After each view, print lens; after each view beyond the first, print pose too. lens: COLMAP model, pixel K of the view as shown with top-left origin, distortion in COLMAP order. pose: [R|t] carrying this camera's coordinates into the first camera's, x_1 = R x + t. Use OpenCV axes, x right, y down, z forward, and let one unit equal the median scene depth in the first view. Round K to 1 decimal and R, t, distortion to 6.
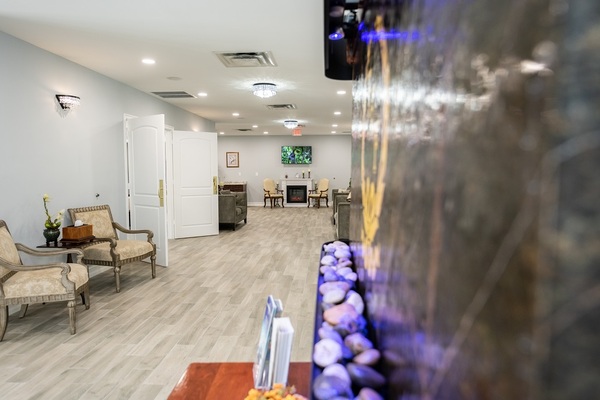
lens RADIAL K [[412.9, 0, 297.6], [0, 412.9, 199.3], [0, 0, 1]] dist [-0.005169, -0.003104]
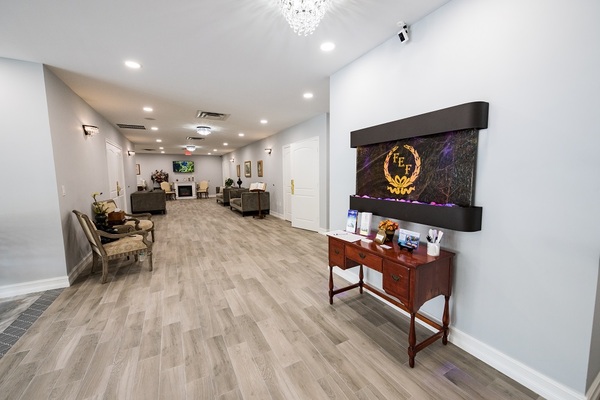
lens RADIAL K [[246.4, 0, 298.6], [0, 246.4, 198.0], [0, 0, 1]] dist [0.000467, -0.008302]
pose [[0.847665, -0.054410, 0.527735, -0.446271], [0.044966, 0.998516, 0.030720, 0.014767], [-0.528624, -0.002310, 0.848853, -0.164291]]
